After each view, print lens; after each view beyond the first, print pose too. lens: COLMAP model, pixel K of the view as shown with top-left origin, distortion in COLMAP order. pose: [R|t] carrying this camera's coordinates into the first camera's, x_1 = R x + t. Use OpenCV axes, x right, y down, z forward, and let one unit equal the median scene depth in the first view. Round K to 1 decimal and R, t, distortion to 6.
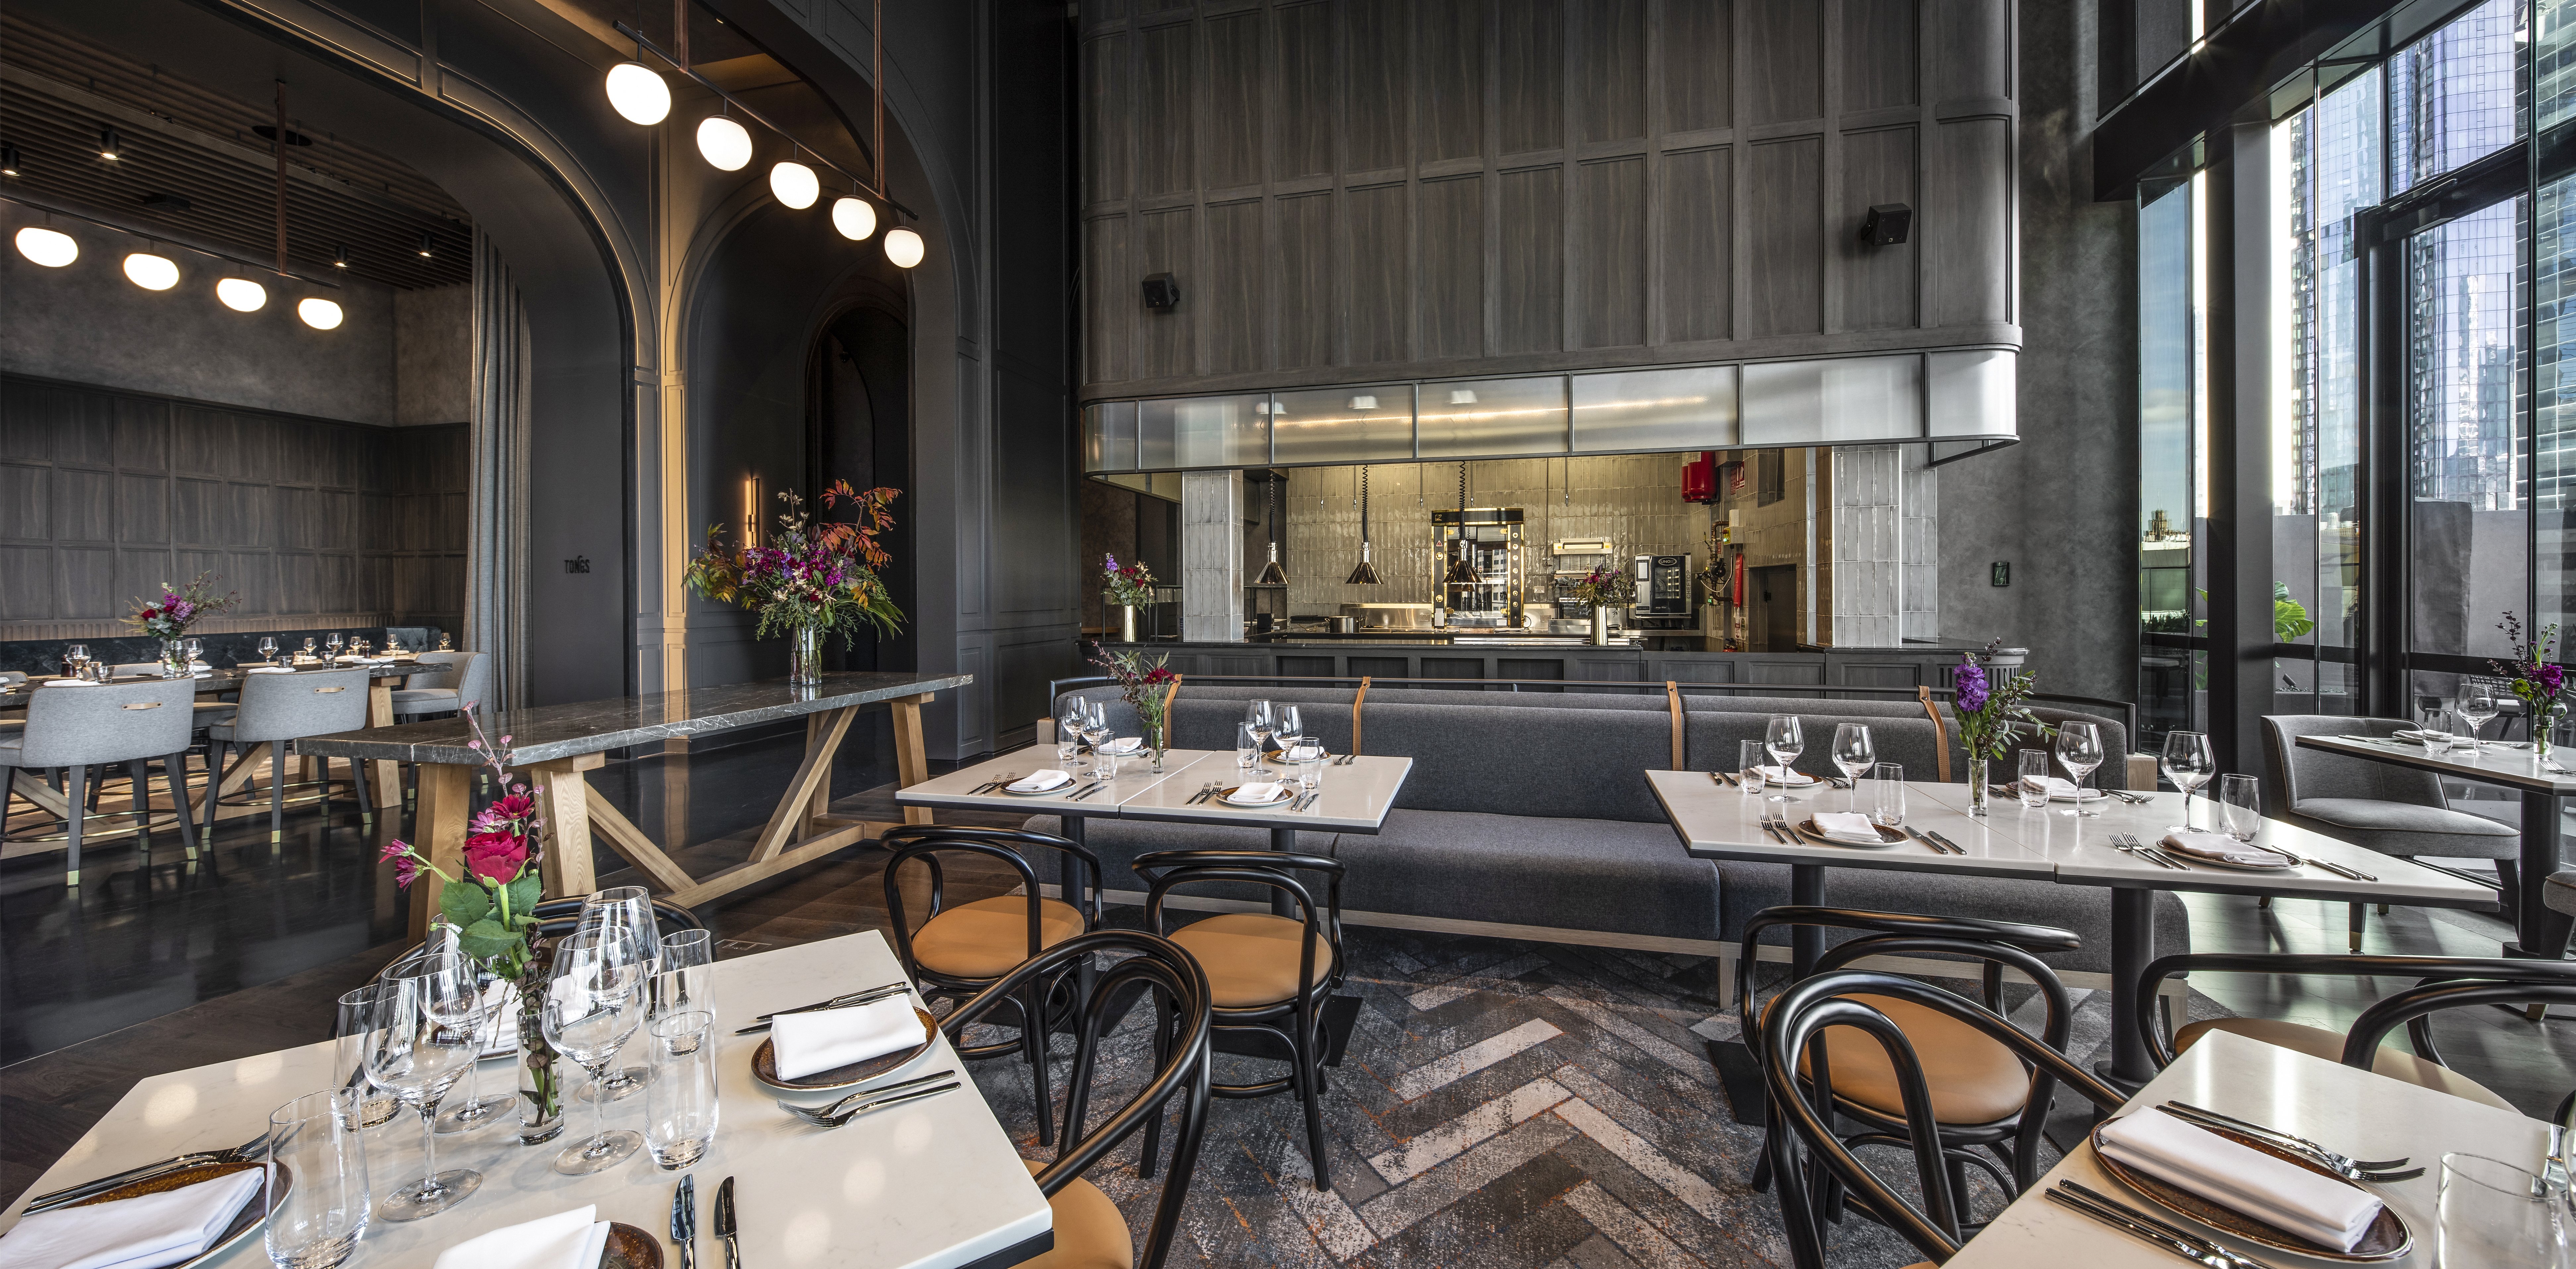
lens RADIAL K [[972.3, 0, 1209.7], [0, 972.3, 611.0], [0, 0, 1]] dist [-0.005726, -0.000332]
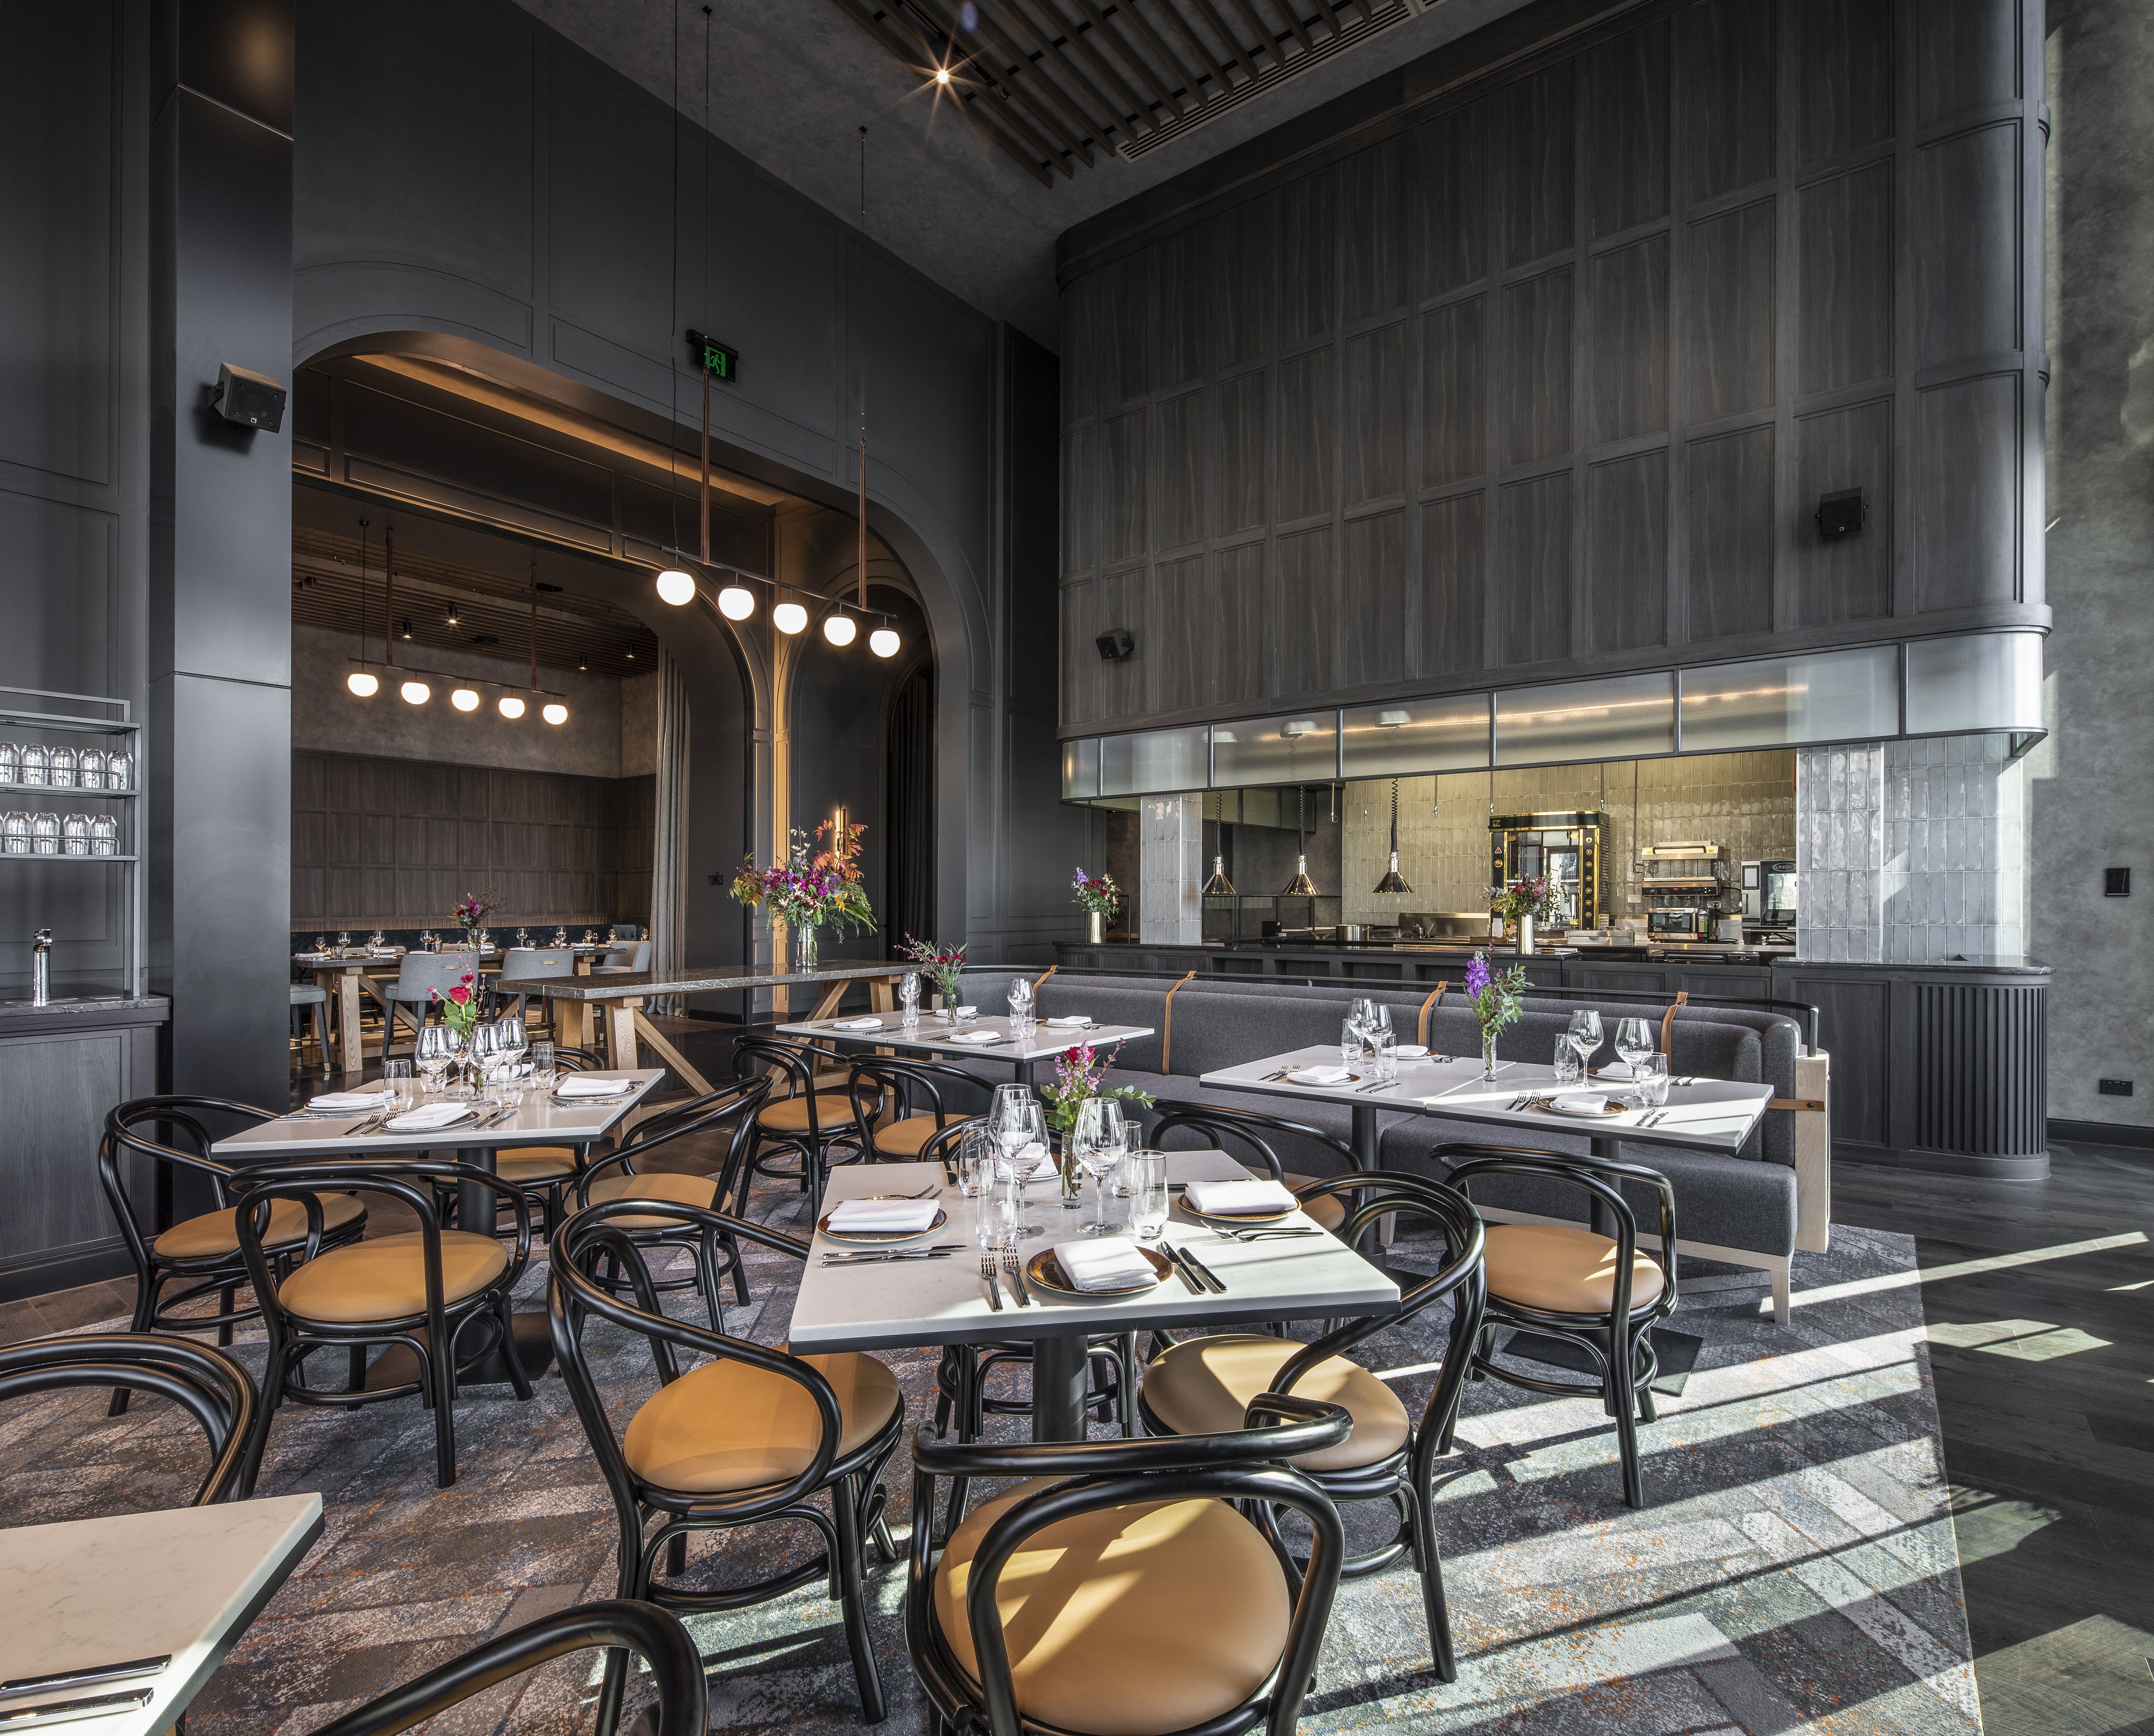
lens RADIAL K [[1050.0, 0, 1054.2], [0, 1050.0, 919.6], [0, 0, 1]] dist [-0.007930, -0.000539]
pose [[0.933673, 0.009259, -0.358006, 0.332367], [-0.009229, 0.999956, 0.001792, 0.001771], [0.358007, 0.001631, 0.933718, -0.206295]]
